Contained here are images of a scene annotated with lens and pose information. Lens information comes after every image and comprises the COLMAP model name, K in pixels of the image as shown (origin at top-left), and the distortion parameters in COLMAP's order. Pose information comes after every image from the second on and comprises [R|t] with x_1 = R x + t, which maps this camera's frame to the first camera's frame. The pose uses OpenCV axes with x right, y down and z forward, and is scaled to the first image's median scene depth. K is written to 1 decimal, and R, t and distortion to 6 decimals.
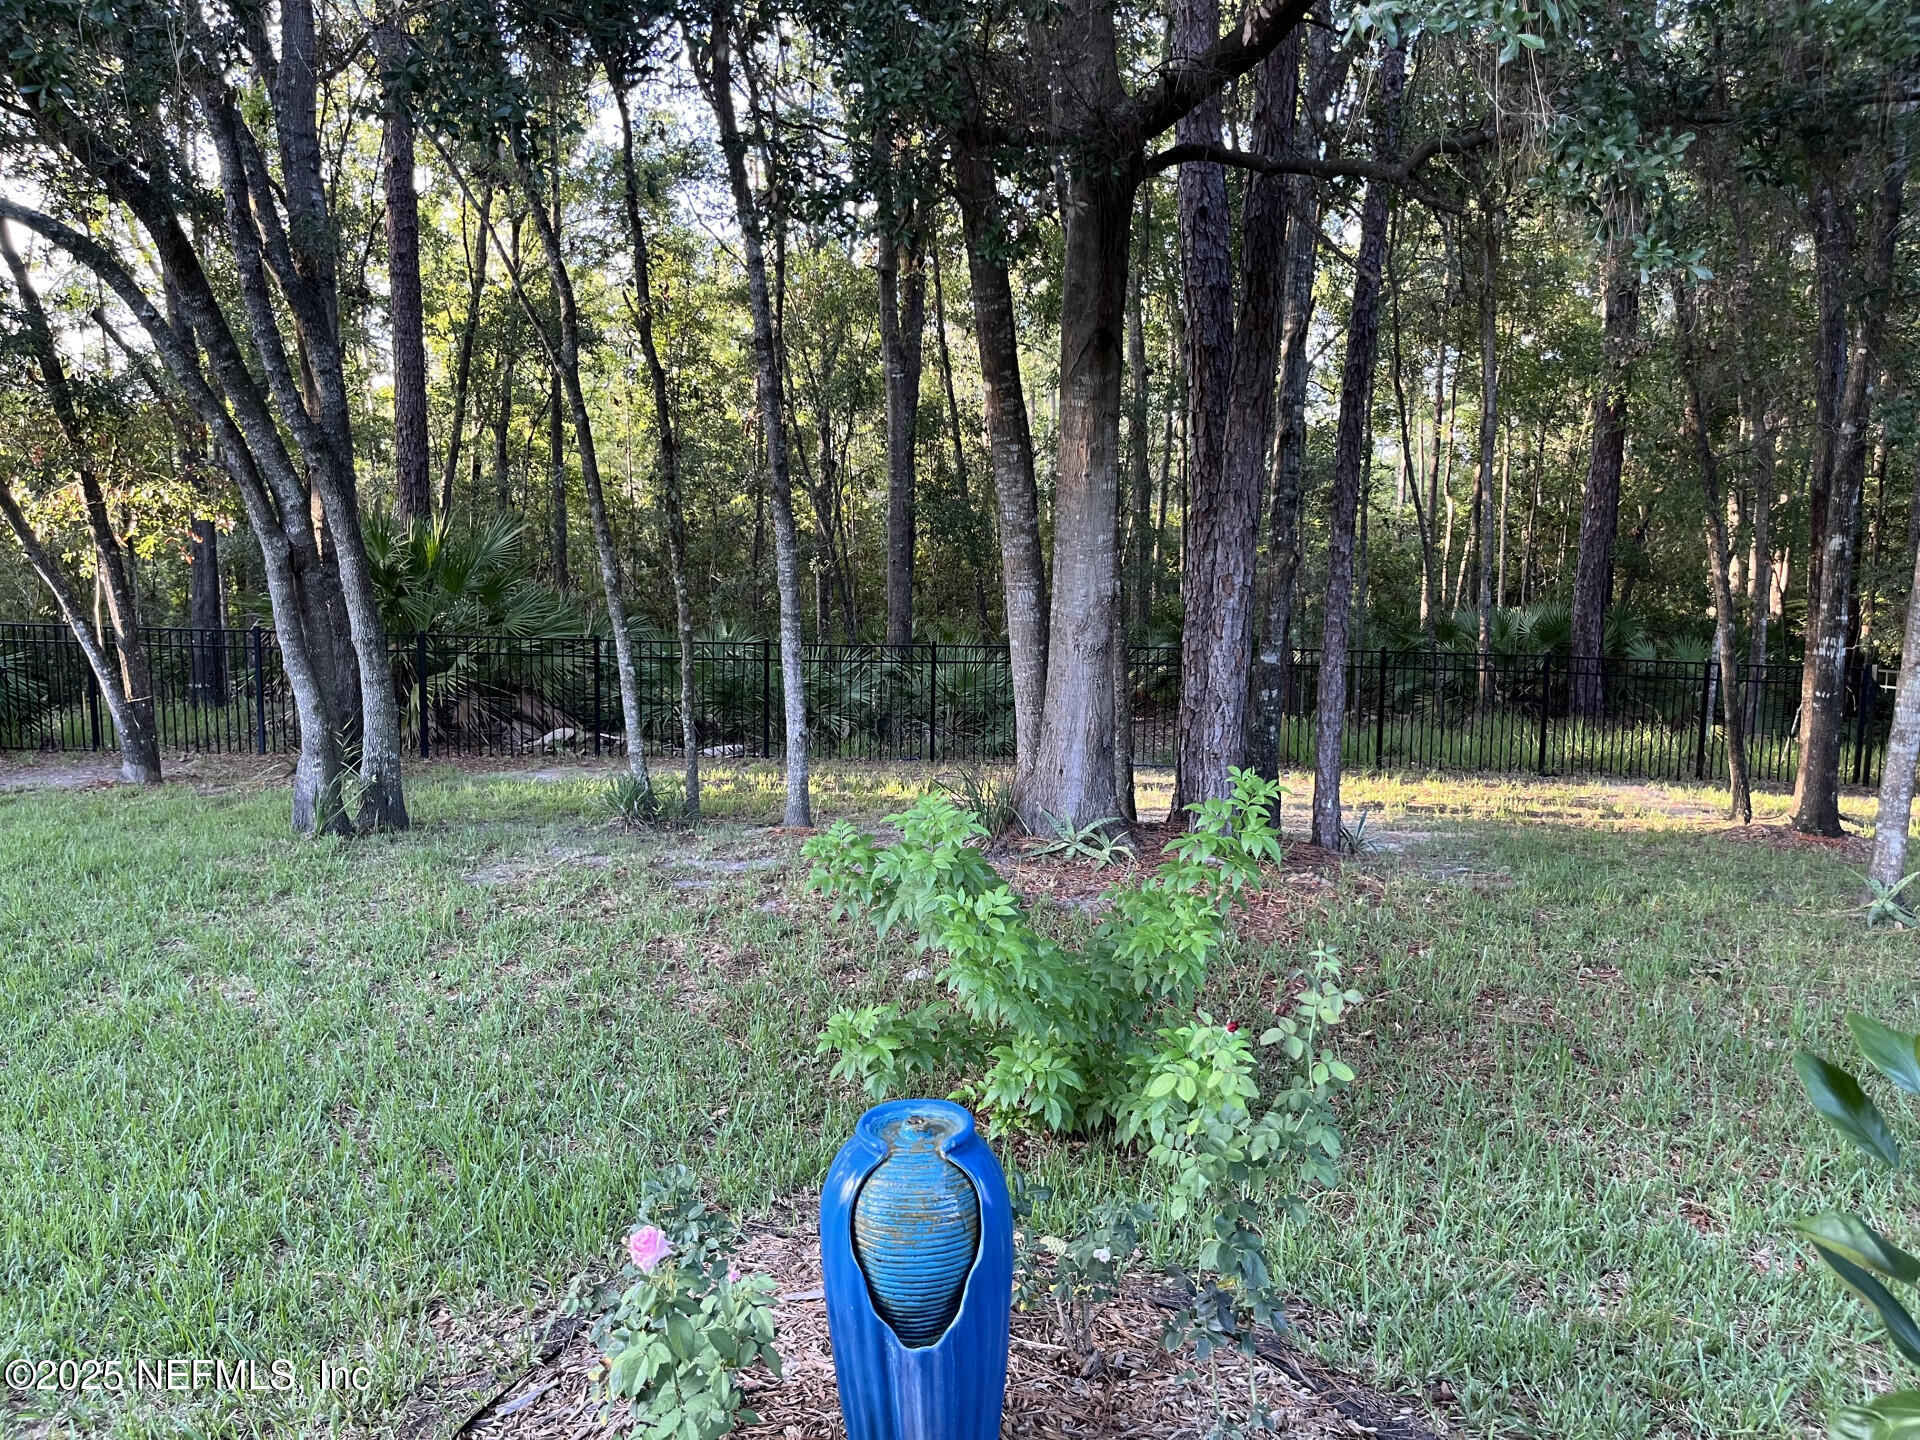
lens RADIAL K [[1231.6, 0, 960.0], [0, 1231.6, 720.0], [0, 0, 1]] dist [0.001580, -0.001028]
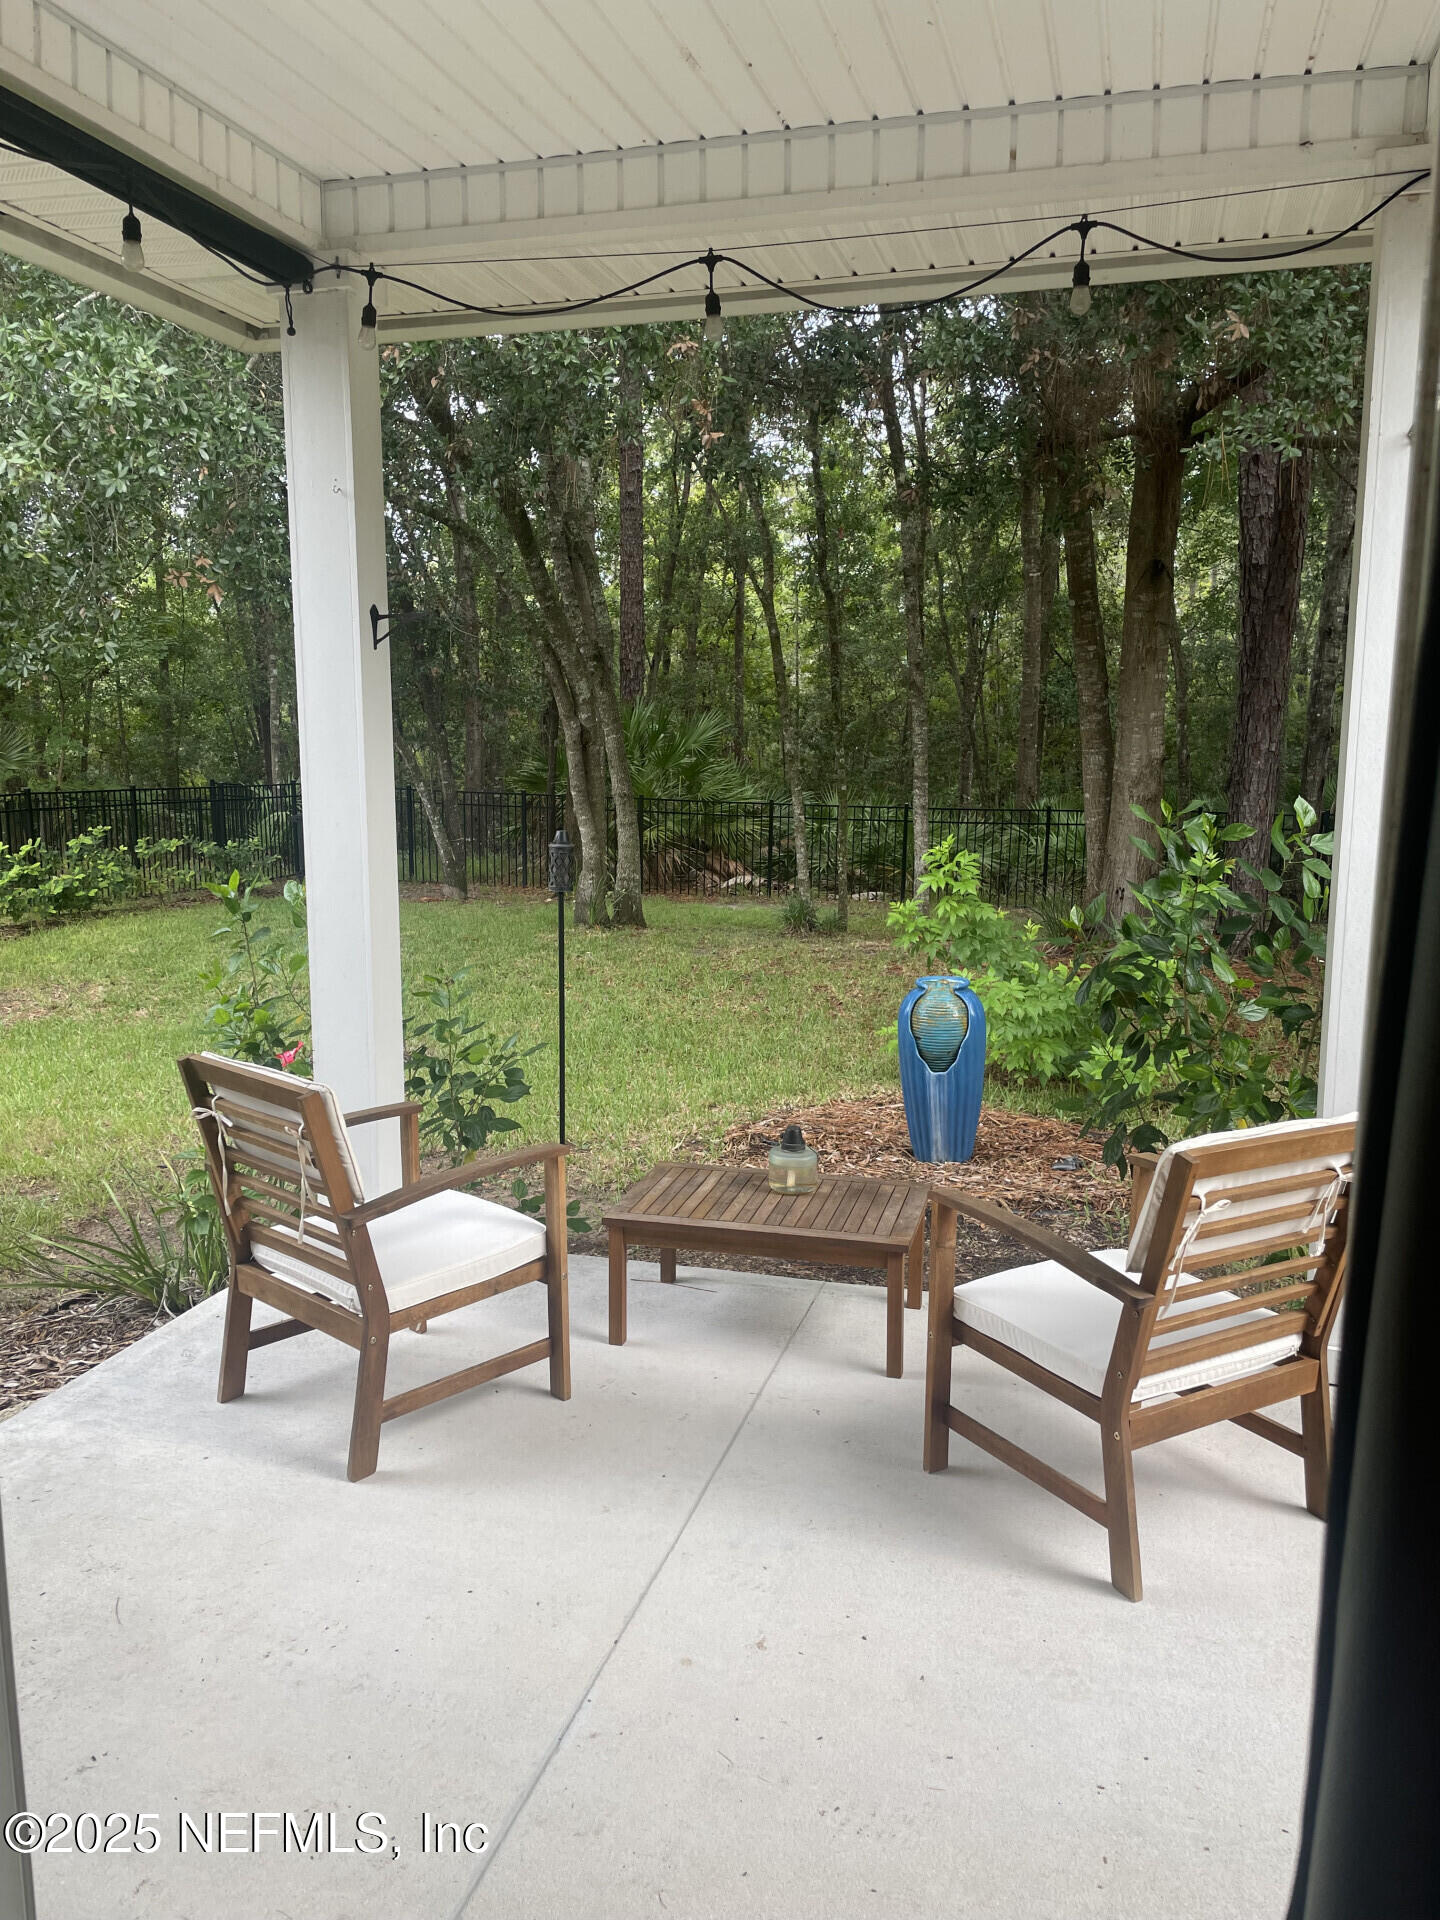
lens RADIAL K [[1231.6, 0, 720.0], [0, 1231.6, 960.0], [0, 0, 1]] dist [0.001580, -0.001028]
pose [[0.950925, 0.050105, -0.305337, 0.054827], [-0.037219, 0.998159, 0.047884, 0.043356], [0.307174, -0.034170, 0.951040, -0.260649]]
